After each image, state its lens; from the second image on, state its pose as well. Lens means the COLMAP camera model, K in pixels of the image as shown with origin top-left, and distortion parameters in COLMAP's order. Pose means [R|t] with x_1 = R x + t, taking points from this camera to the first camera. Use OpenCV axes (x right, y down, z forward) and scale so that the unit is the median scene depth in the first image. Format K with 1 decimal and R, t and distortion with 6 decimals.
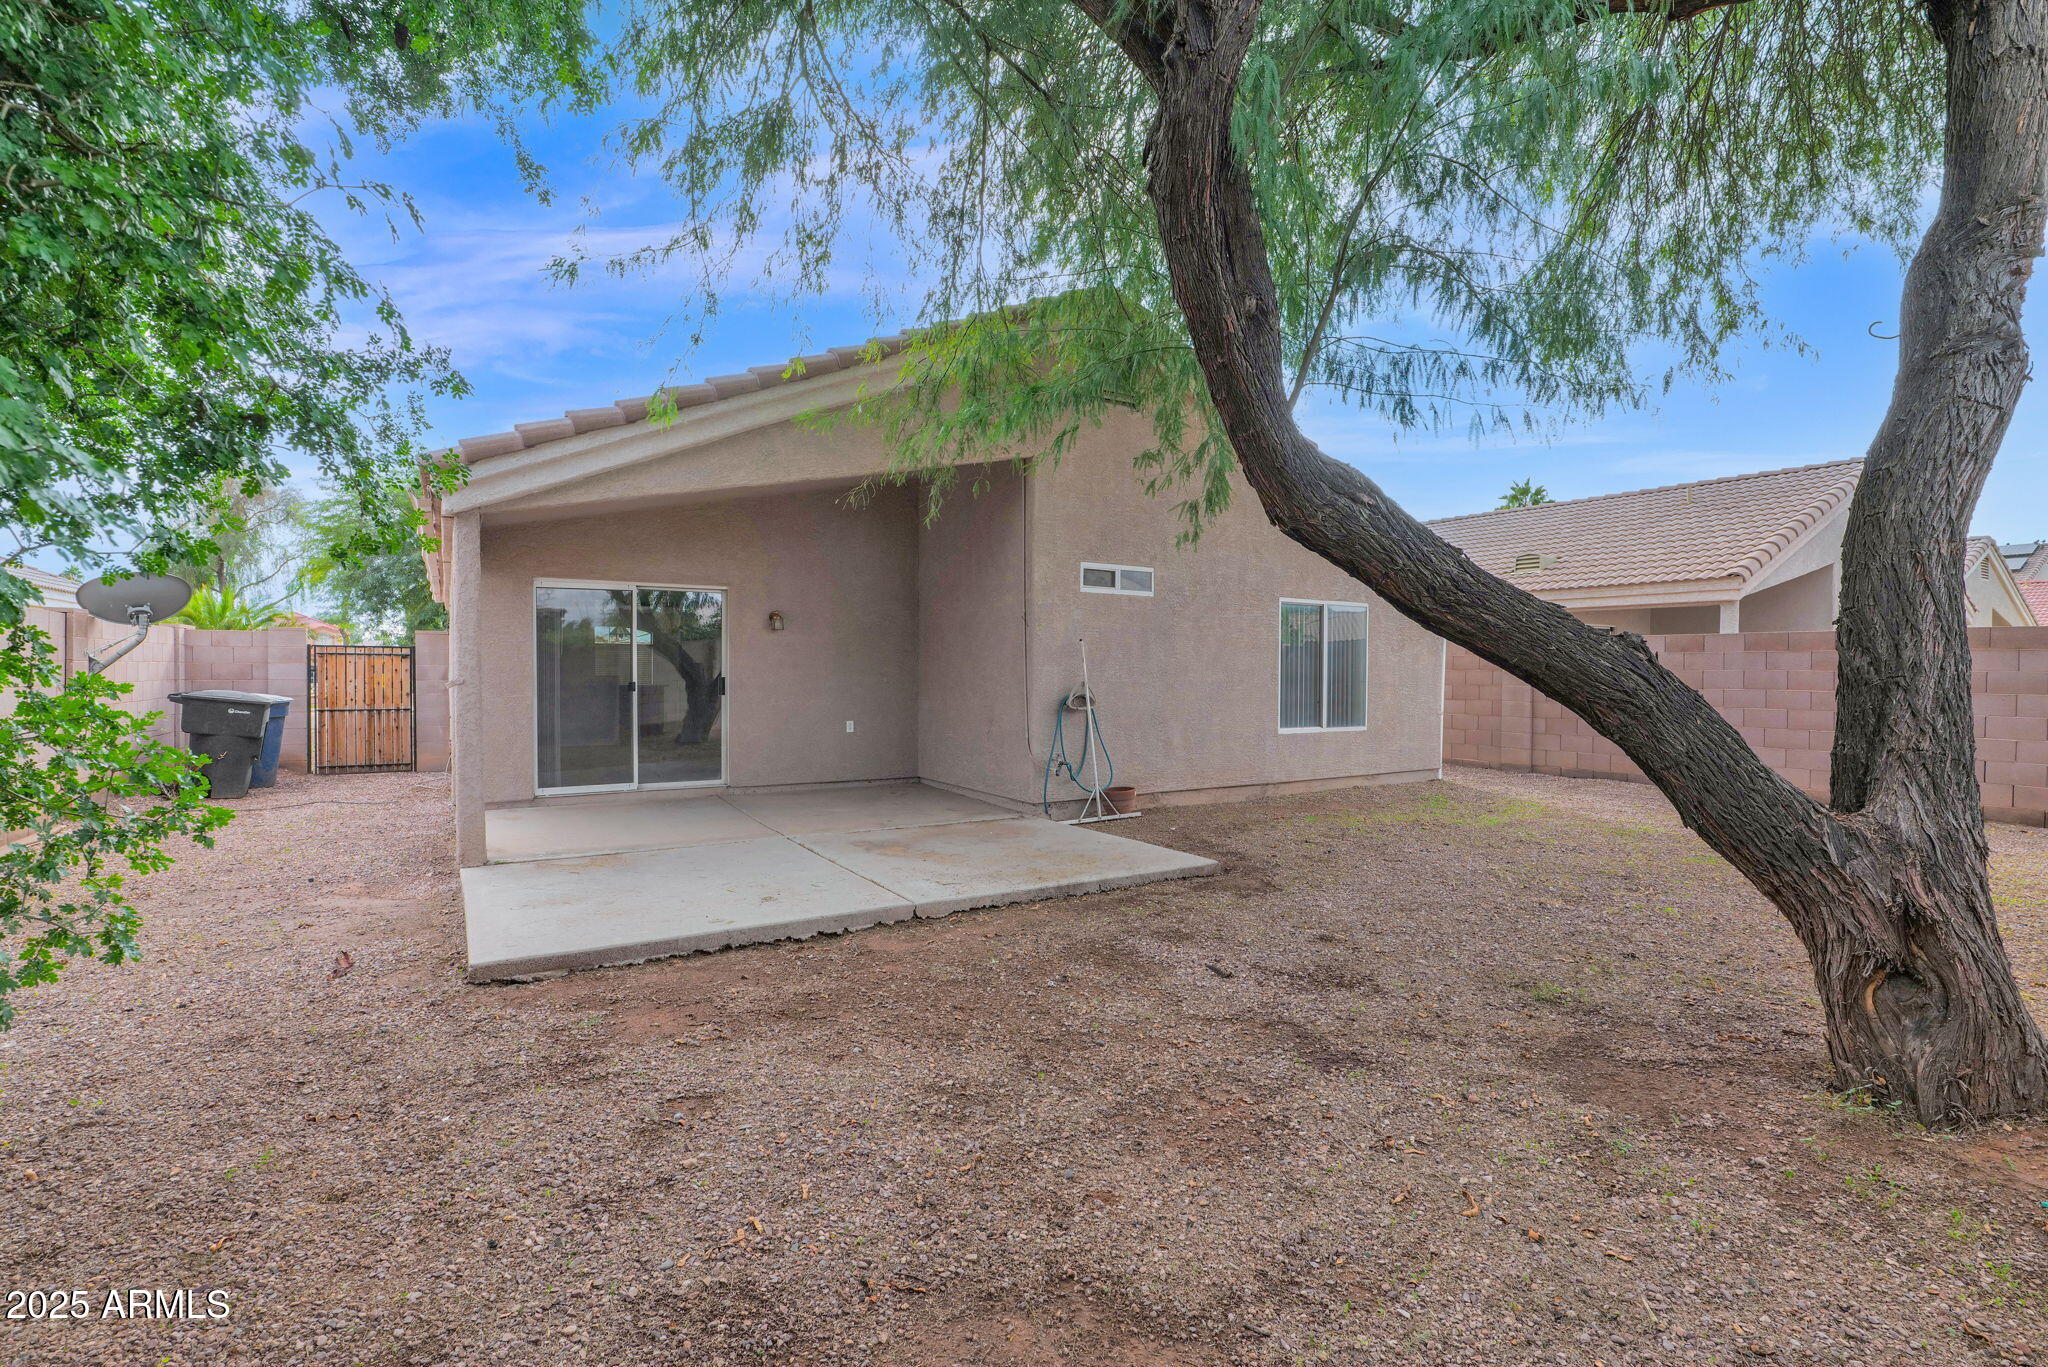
lens RADIAL K [[919.8, 0, 1024.0], [0, 919.8, 683.5], [0, 0, 1]] dist [-0.019430, 0.000031]
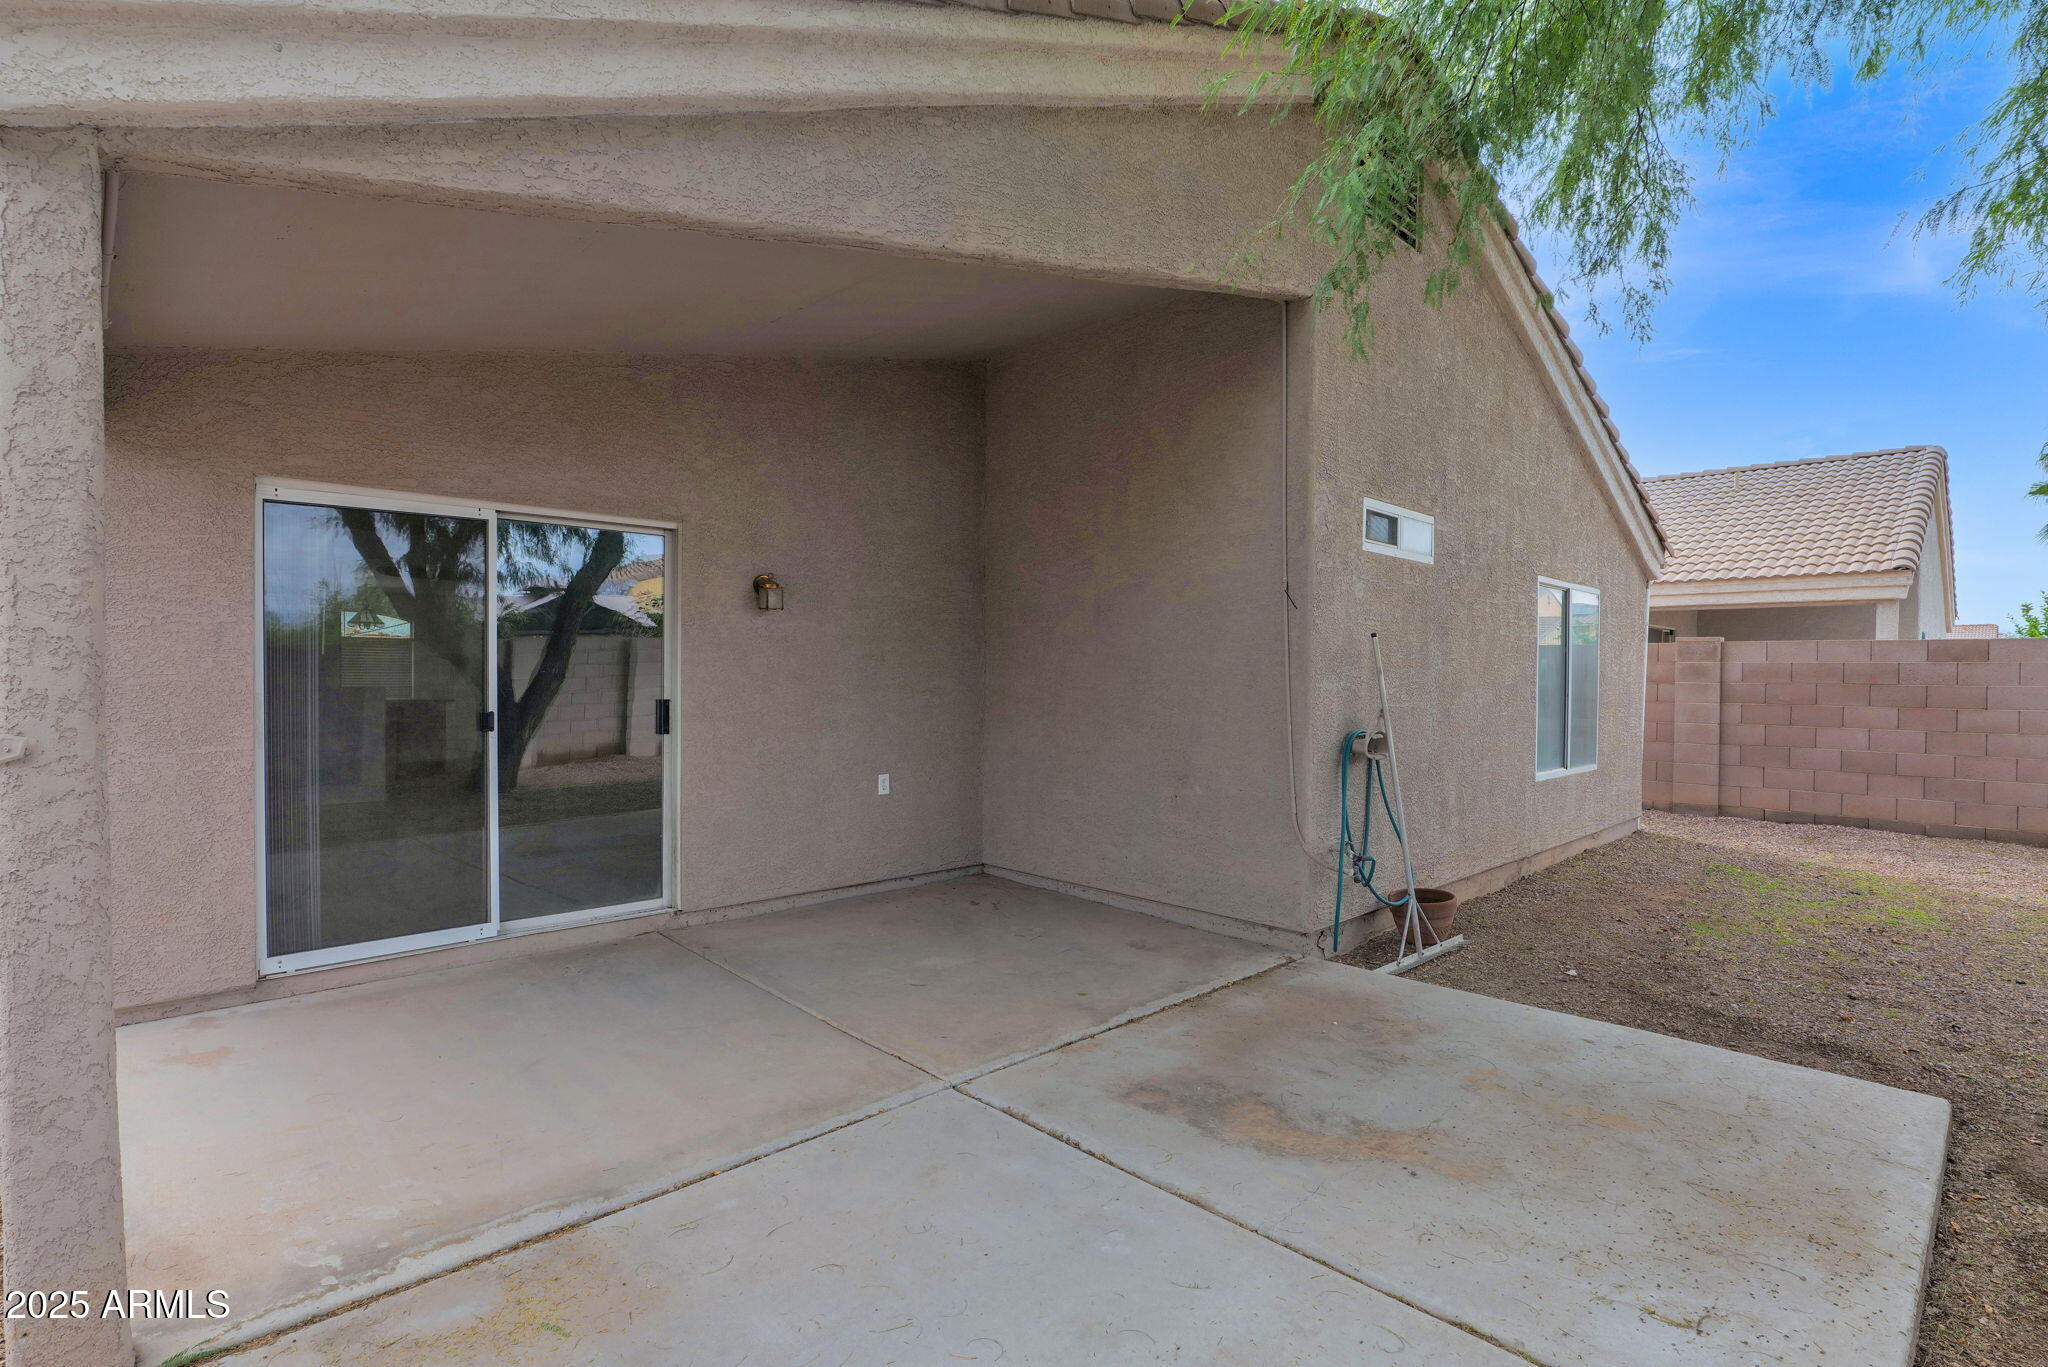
lens RADIAL K [[965.7, 0, 1020.9], [0, 965.7, 691.4], [0, 0, 1]] dist [-0.017101, 0.000650]
pose [[0.975844, -0.000257, 0.218468, -0.252841], [-0.000907, 0.999986, 0.005229, -0.014363], [-0.218466, -0.005301, 0.975830, 0.431039]]
